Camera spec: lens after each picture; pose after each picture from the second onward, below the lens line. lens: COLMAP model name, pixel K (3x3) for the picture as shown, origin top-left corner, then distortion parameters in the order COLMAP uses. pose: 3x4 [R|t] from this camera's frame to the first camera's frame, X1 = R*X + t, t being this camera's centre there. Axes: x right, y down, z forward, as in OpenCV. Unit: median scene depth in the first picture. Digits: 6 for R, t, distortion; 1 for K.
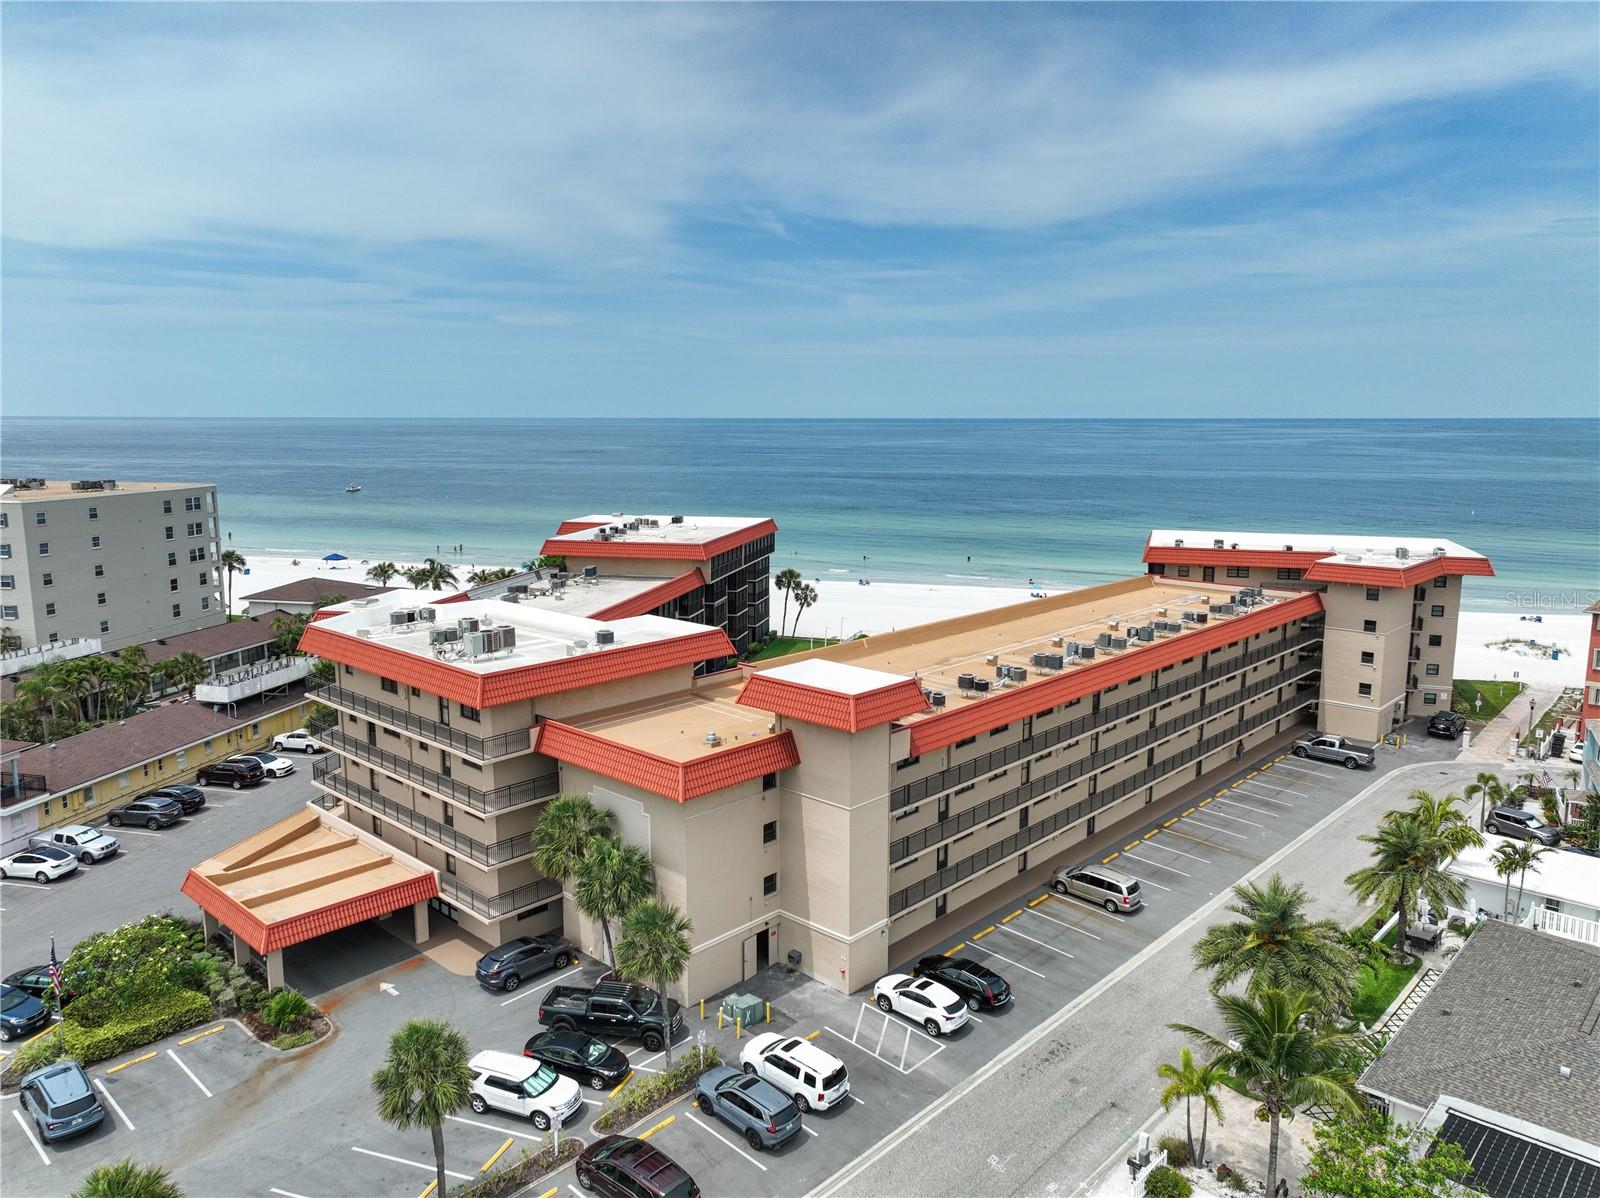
lens RADIAL K [[1093.6, 0, 797.3], [0, 1093.6, 600.2], [0, 0, 1]] dist [-0.000278, 0.011727]
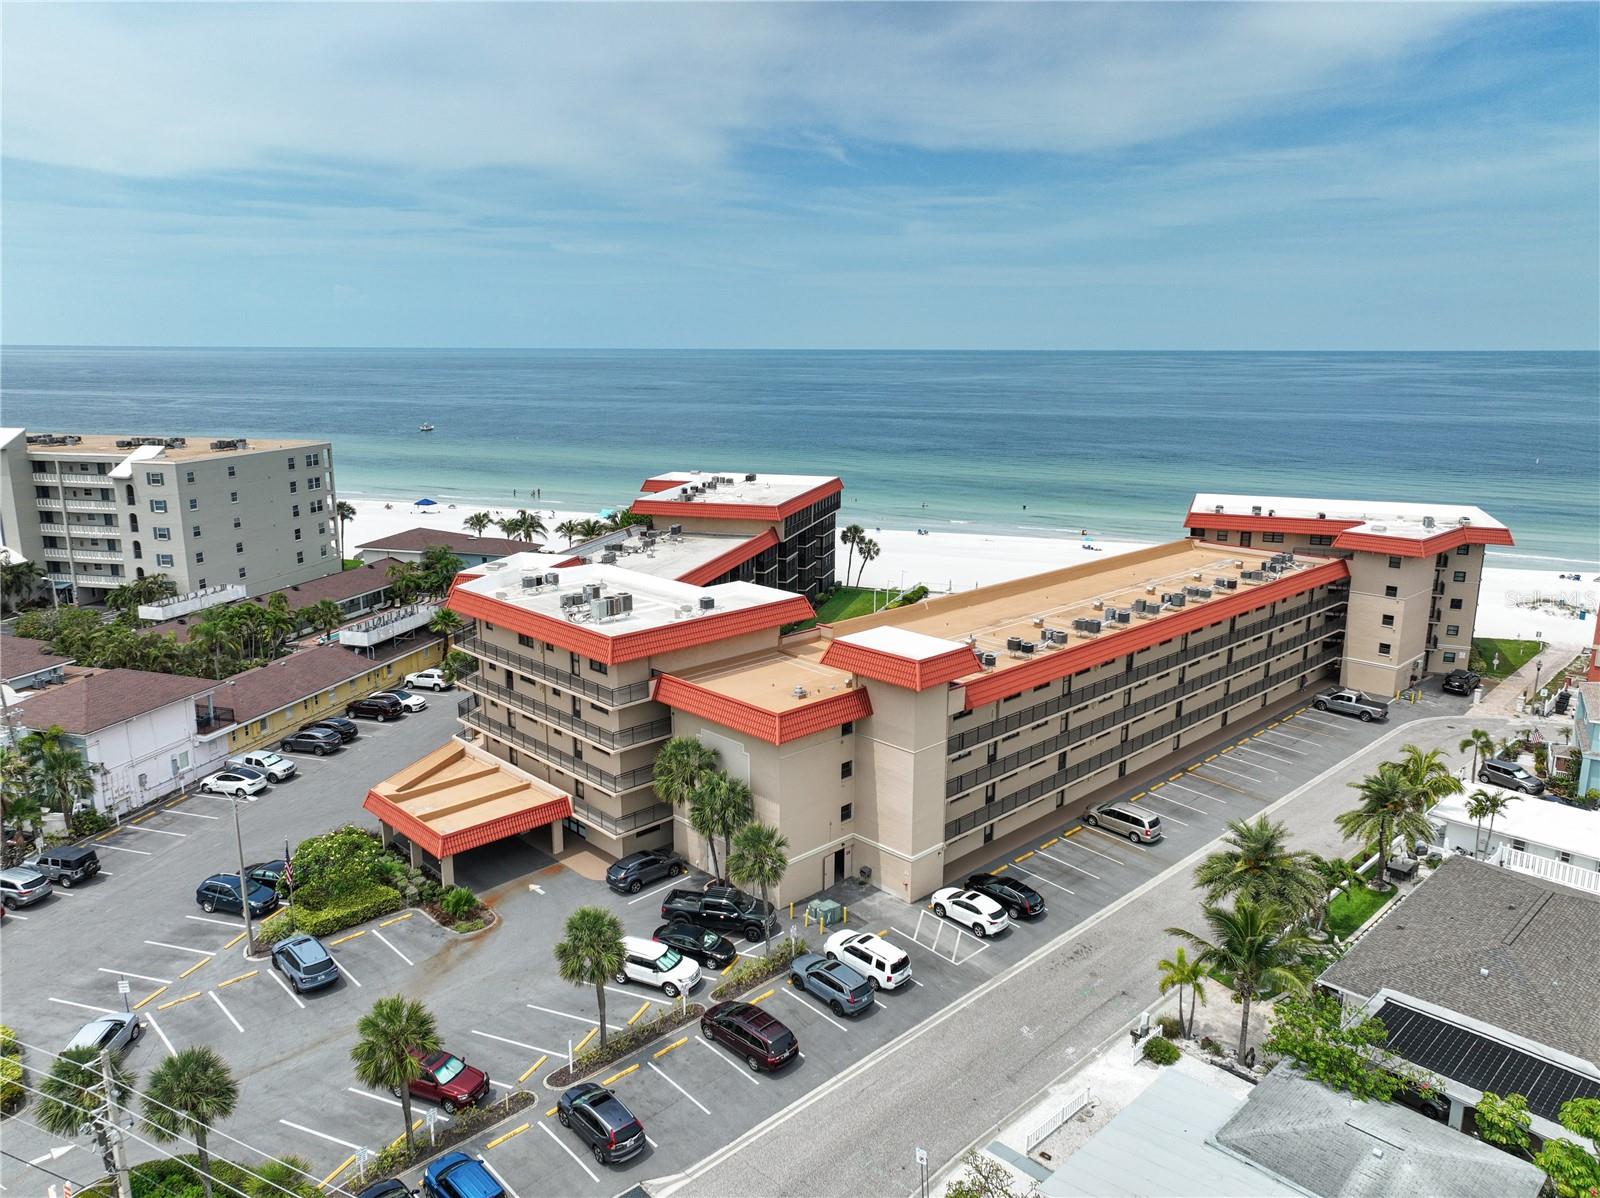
lens RADIAL K [[1093.6, 0, 799.1], [0, 1093.6, 598.3], [0, 0, 1]] dist [-0.000278, 0.011727]
pose [[0.998772, 0.012967, -0.047810, -0.018866], [-0.010102, 0.998166, 0.059684, -0.041048], [0.048496, -0.059128, 0.997072, -0.165166]]
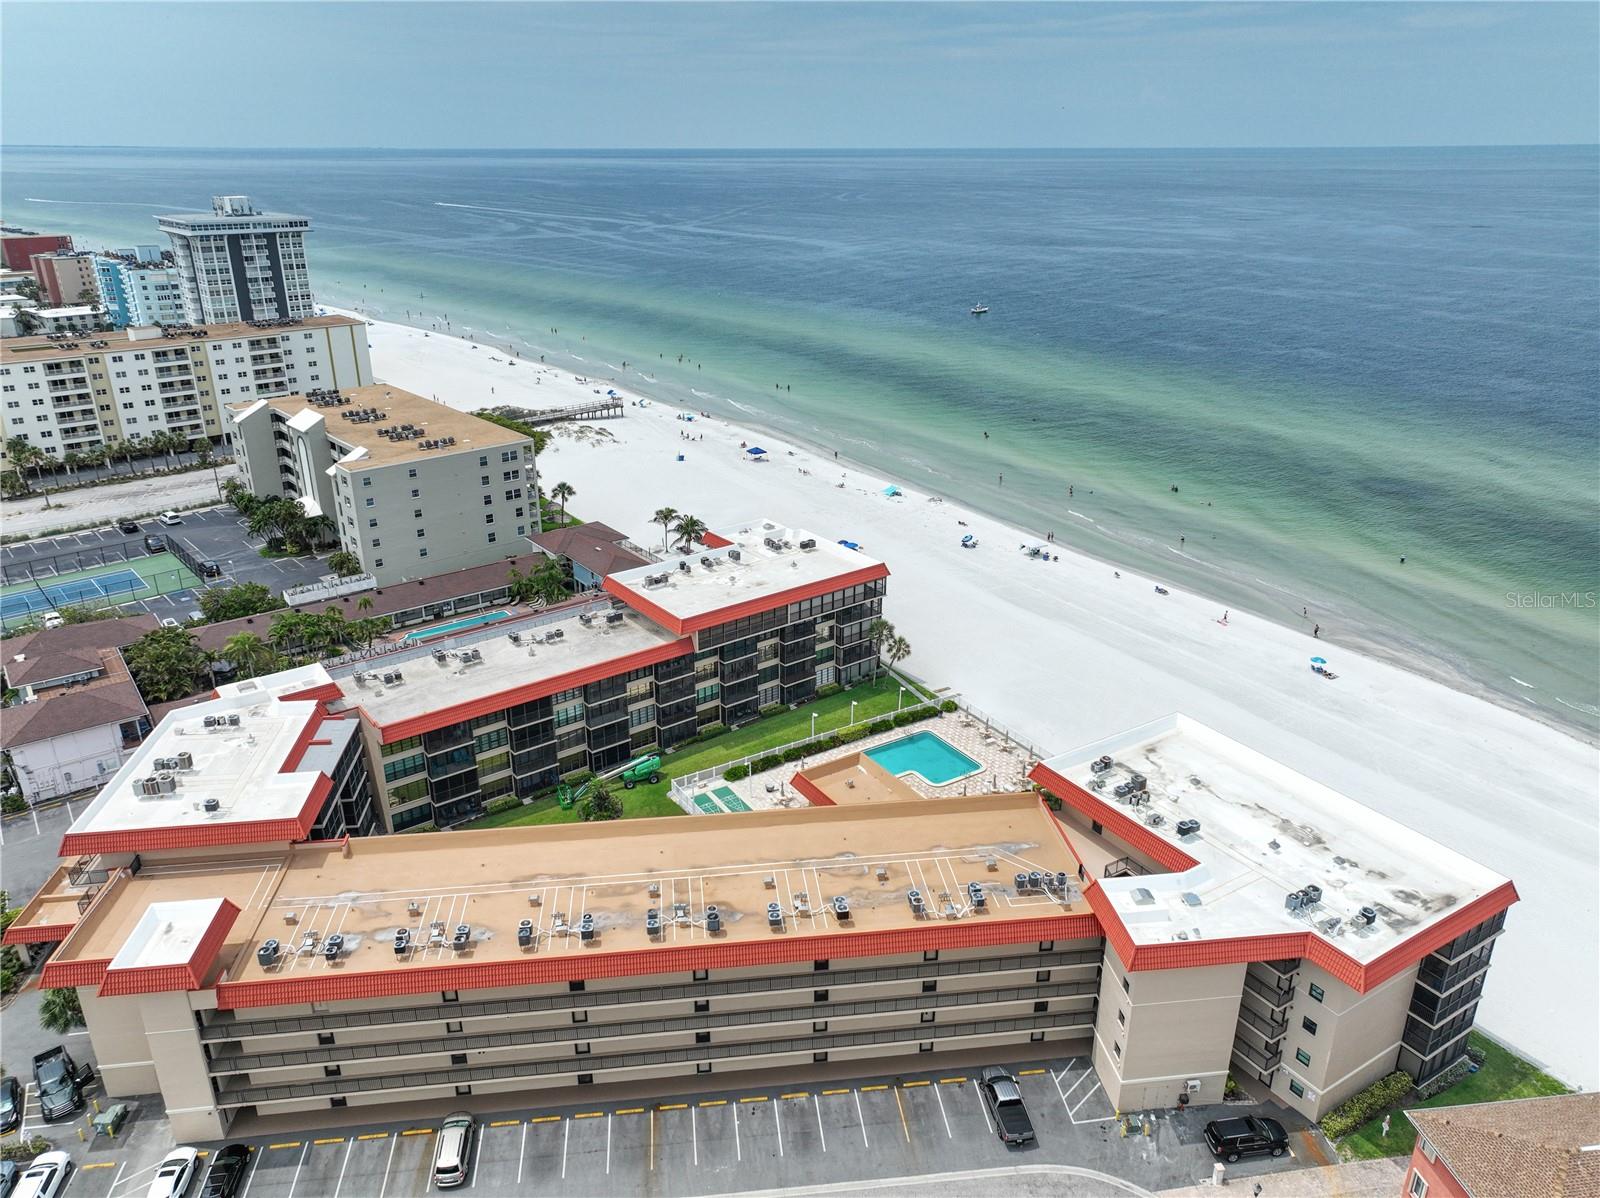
lens RADIAL K [[1093.6, 0, 811.1], [0, 1093.6, 597.0], [0, 0, 1]] dist [-0.000278, 0.011727]
pose [[0.769143, 0.241008, -0.591890, 1.075177], [-0.104534, 0.961136, 0.255519, -0.605670], [0.630469, -0.134658, 0.764445, 0.445271]]
